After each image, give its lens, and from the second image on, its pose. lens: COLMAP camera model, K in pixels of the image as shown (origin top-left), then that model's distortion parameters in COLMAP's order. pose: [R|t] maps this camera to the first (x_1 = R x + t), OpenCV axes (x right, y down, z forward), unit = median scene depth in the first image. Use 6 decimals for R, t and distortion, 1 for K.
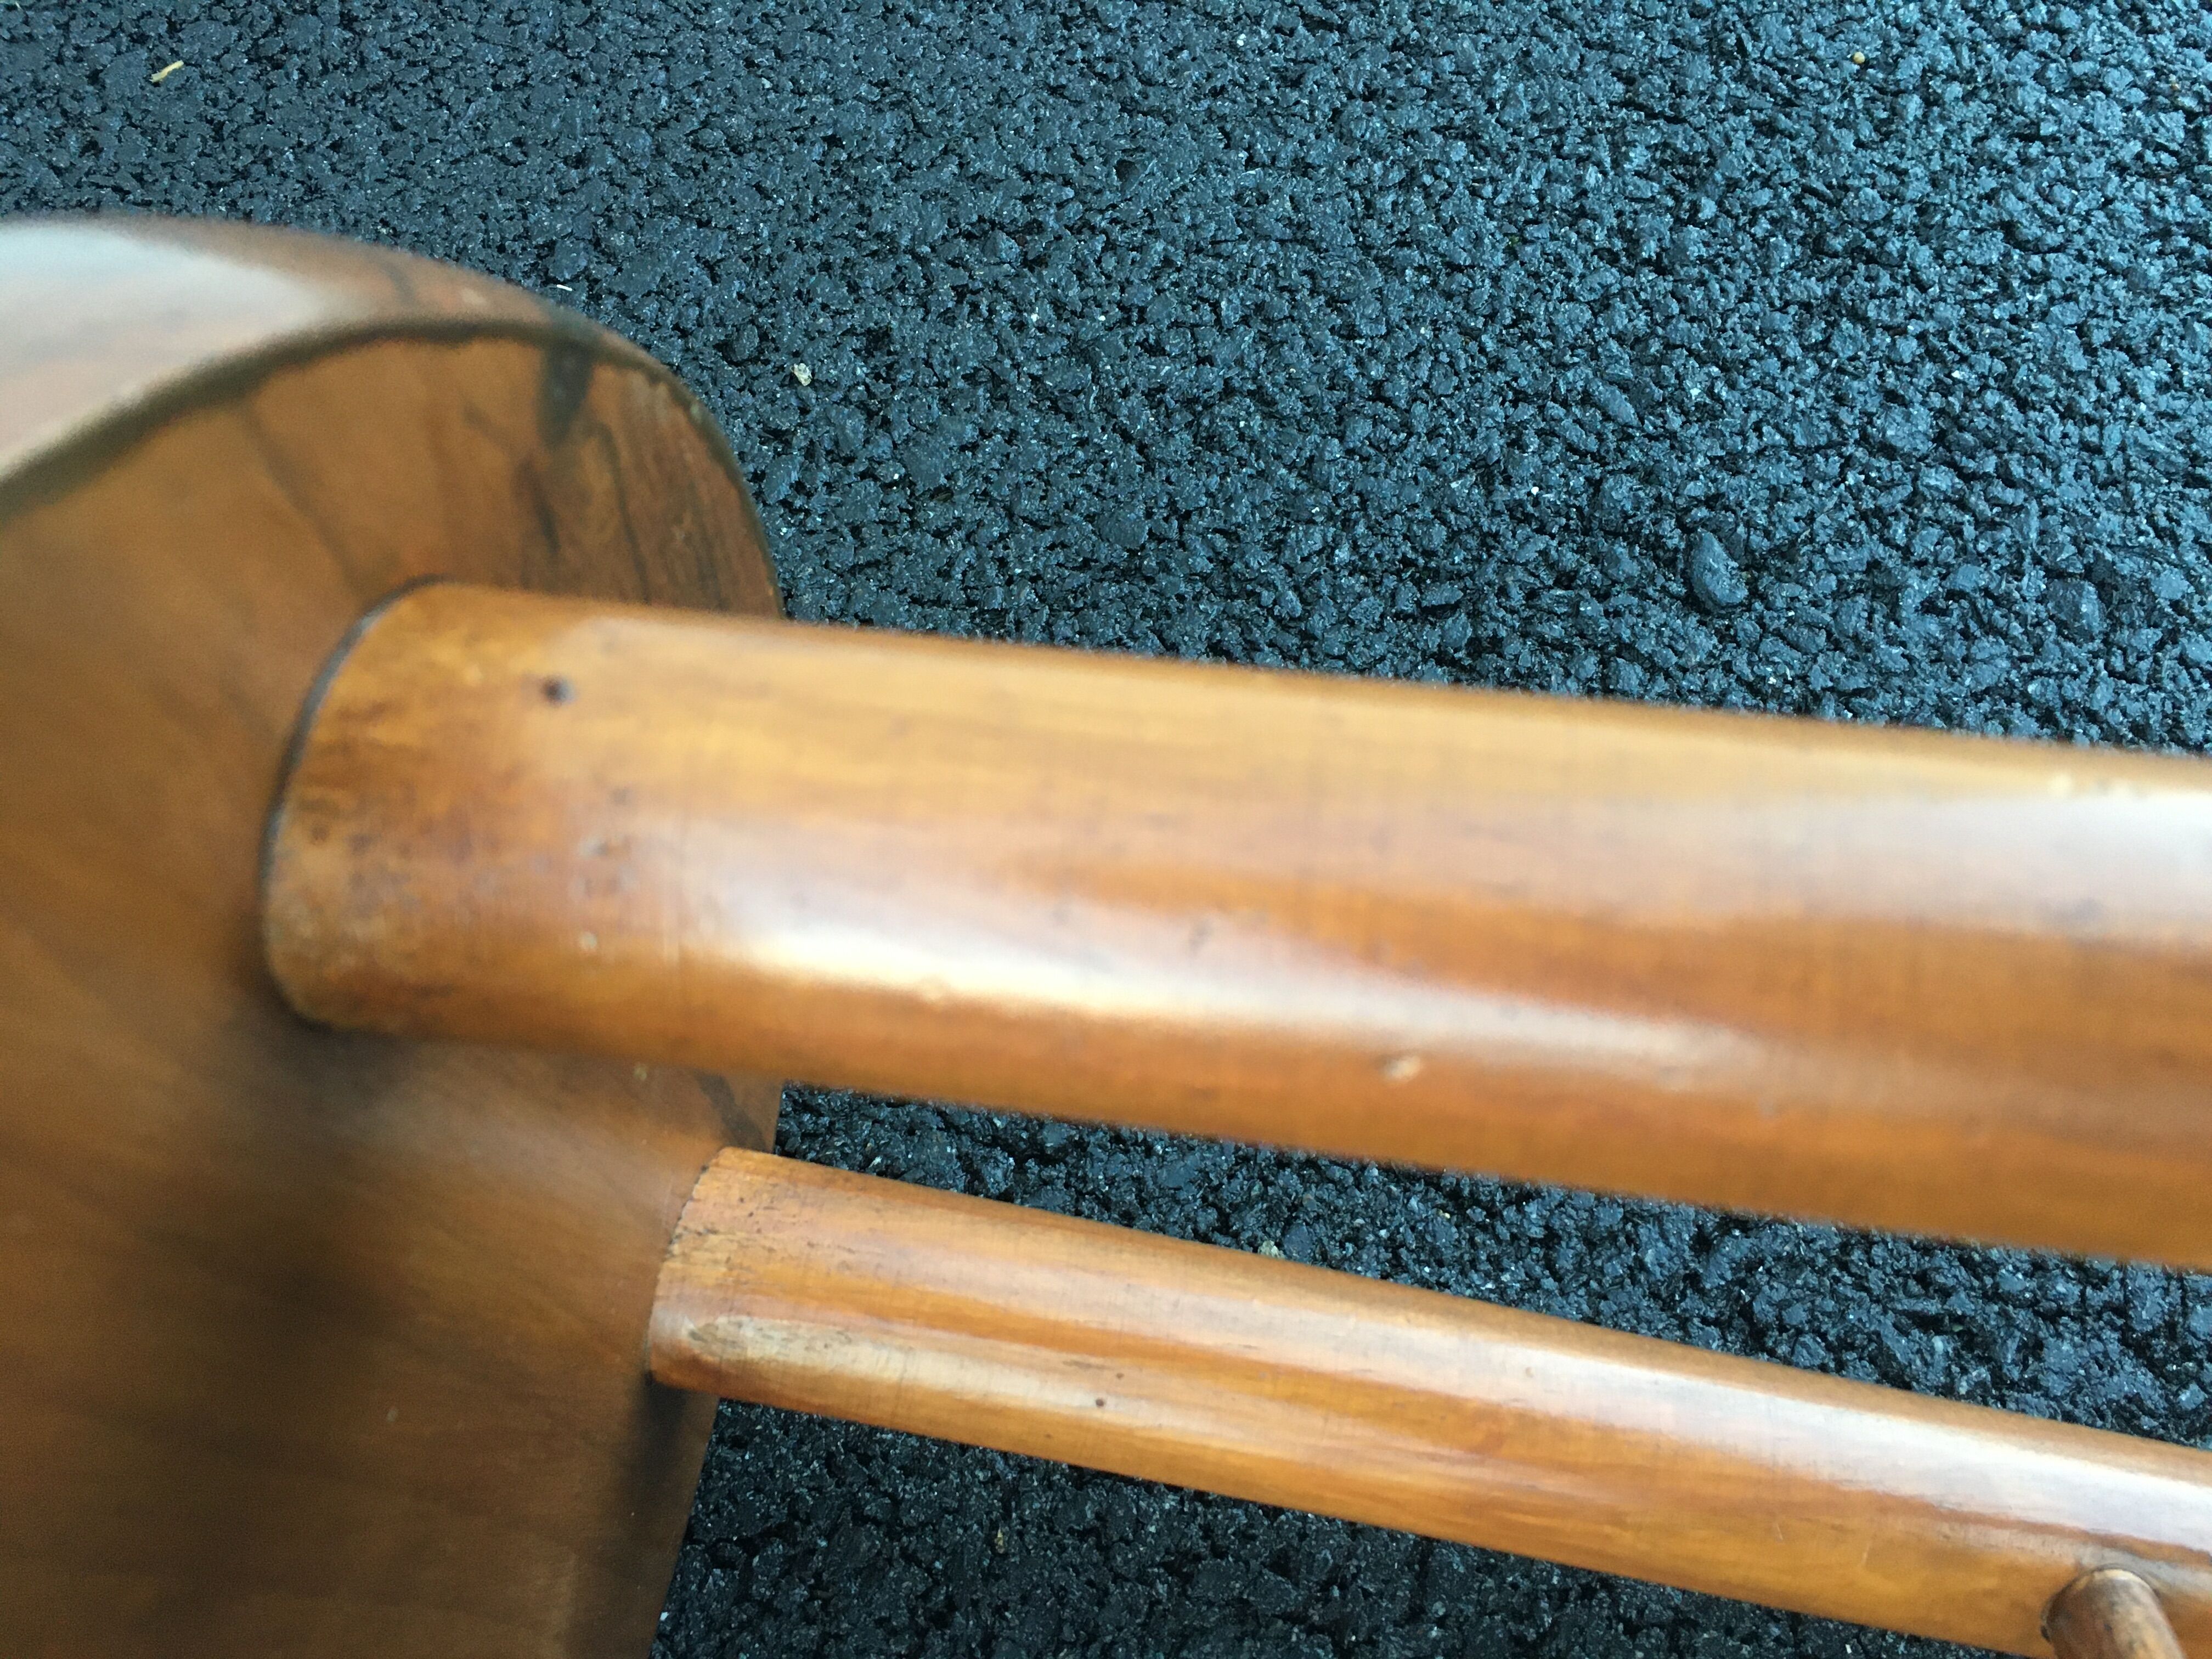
lens RADIAL K [[1871.2, 0, 1106.0], [0, 1871.2, 829.5], [0, 0, 1]] dist [0.084190, -0.121548]
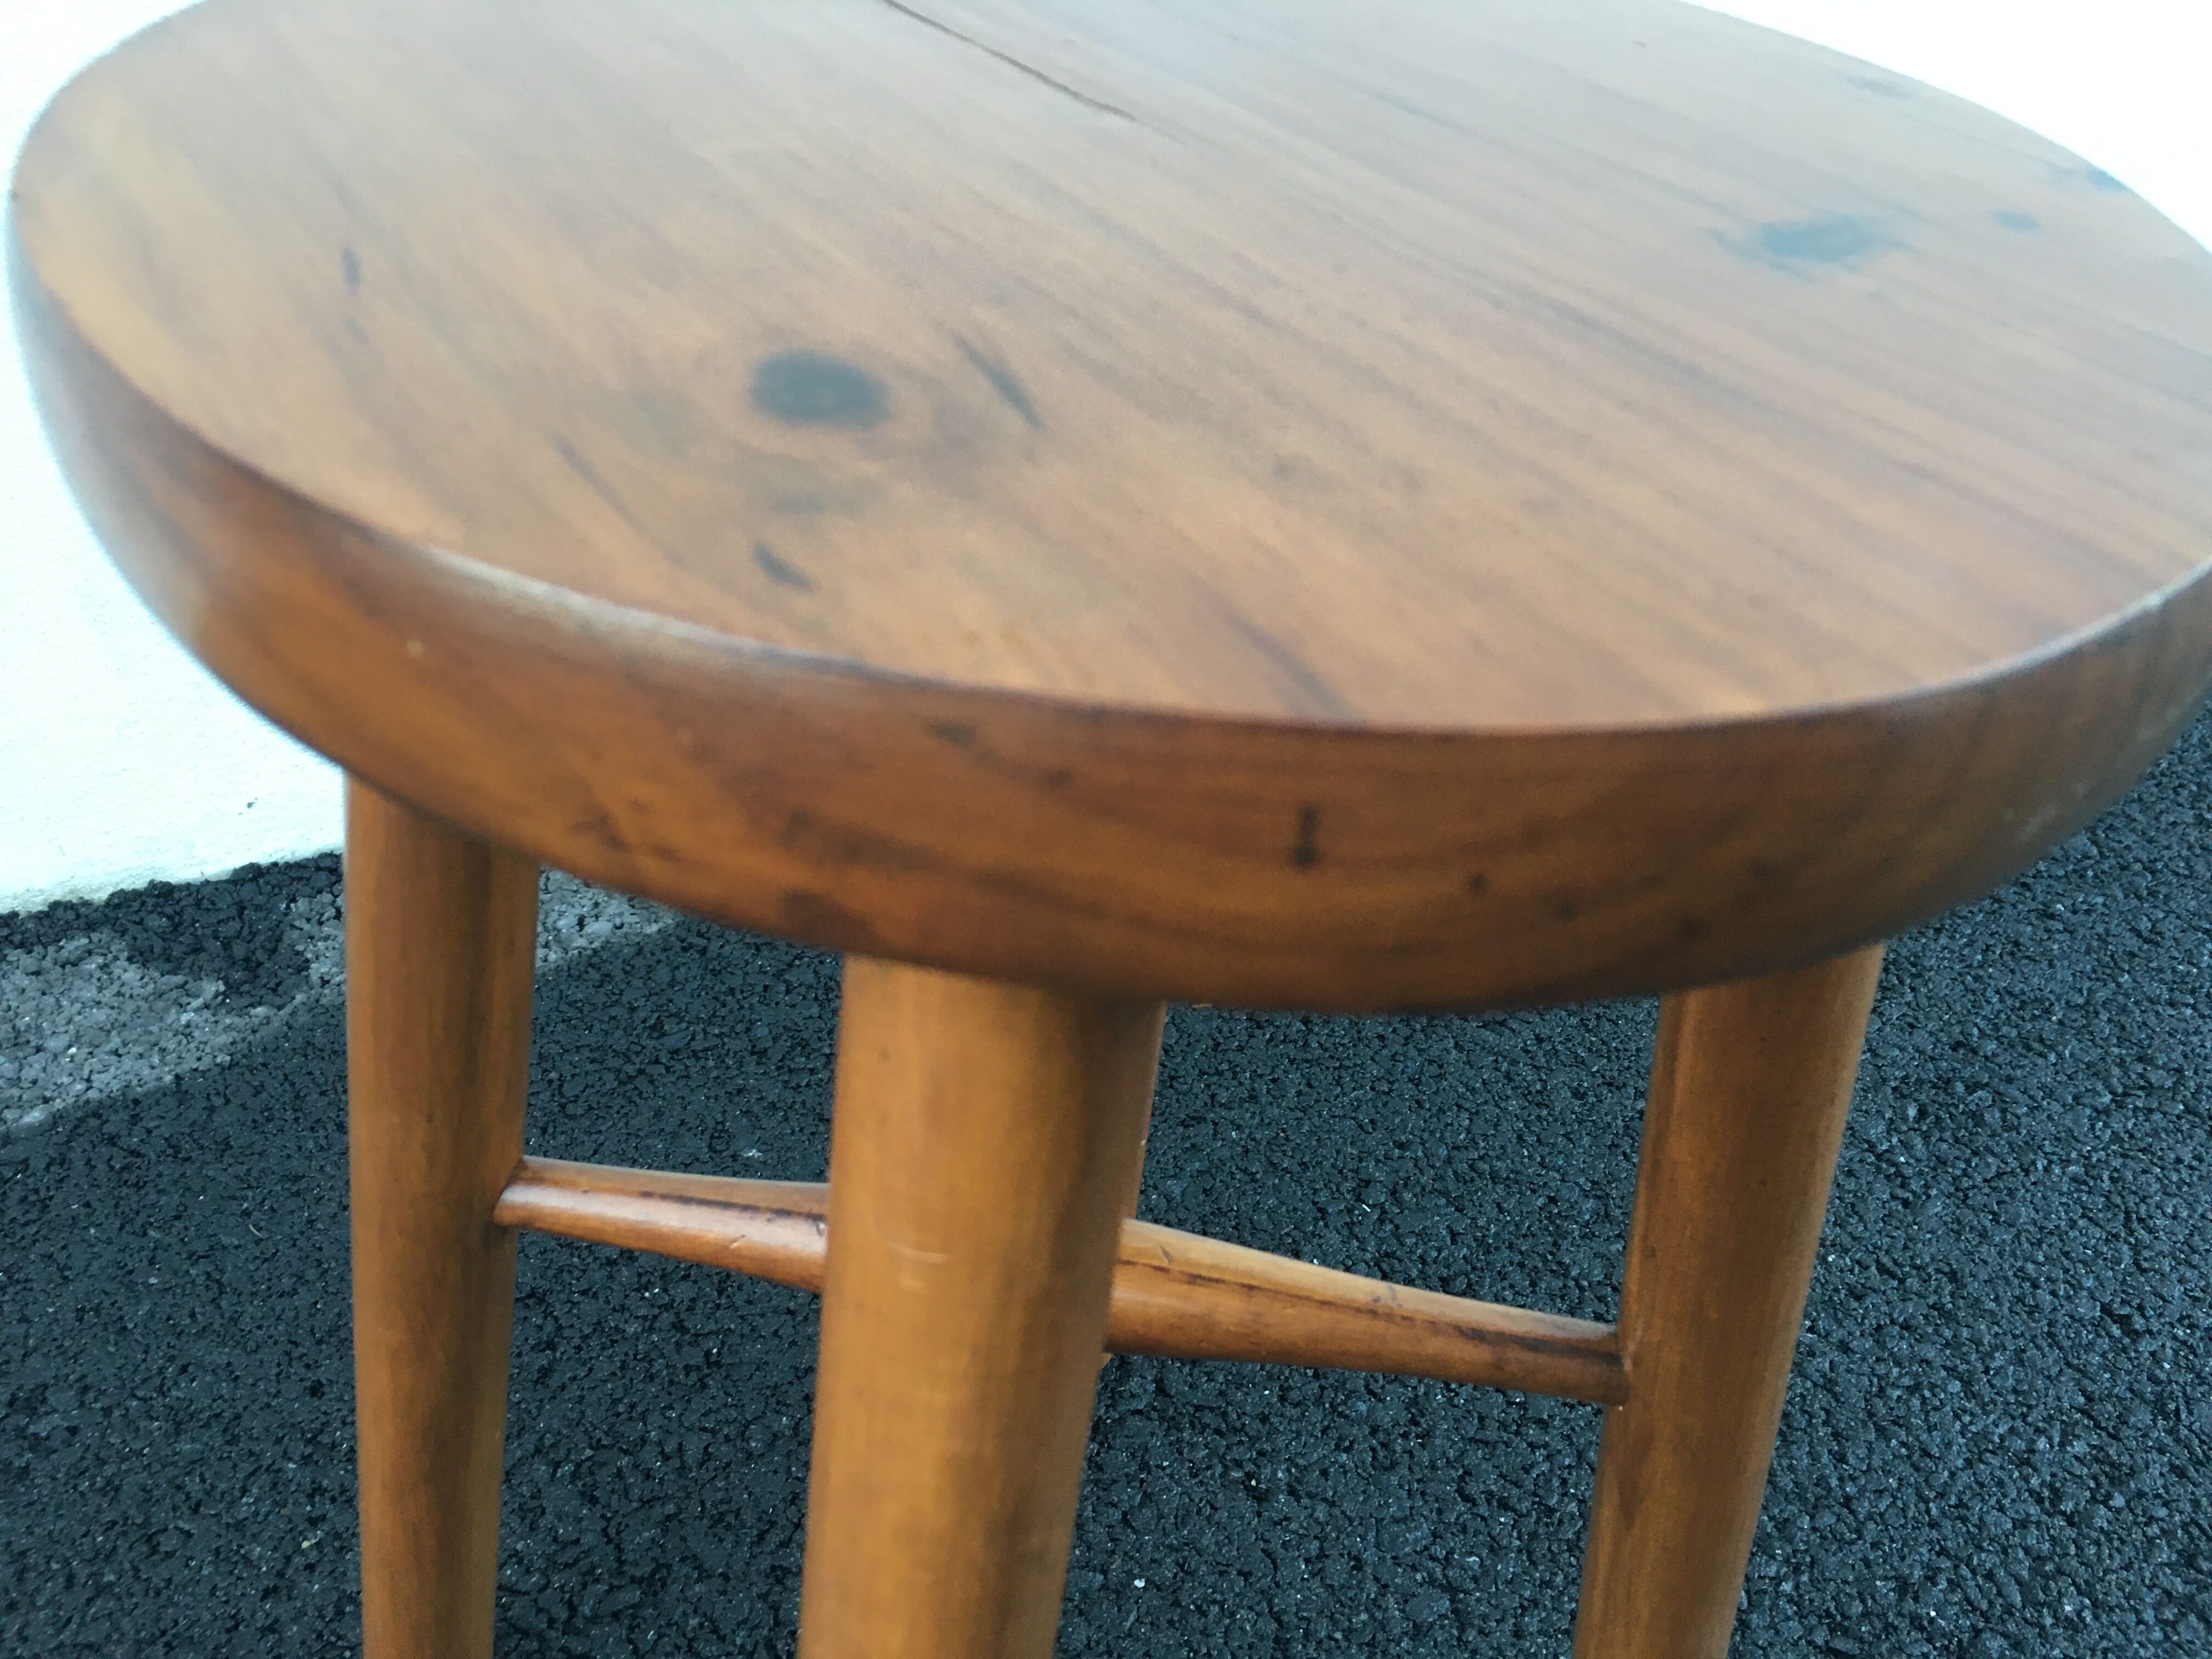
lens RADIAL K [[1871.2, 0, 1106.0], [0, 1871.2, 829.5], [0, 0, 1]] dist [0.084190, -0.121548]
pose [[0.866597, 0.351867, -0.353835, -0.018147], [-0.481277, 0.776693, -0.406350, 0.234233], [0.131840, 0.522434, 0.842426, -0.588171]]
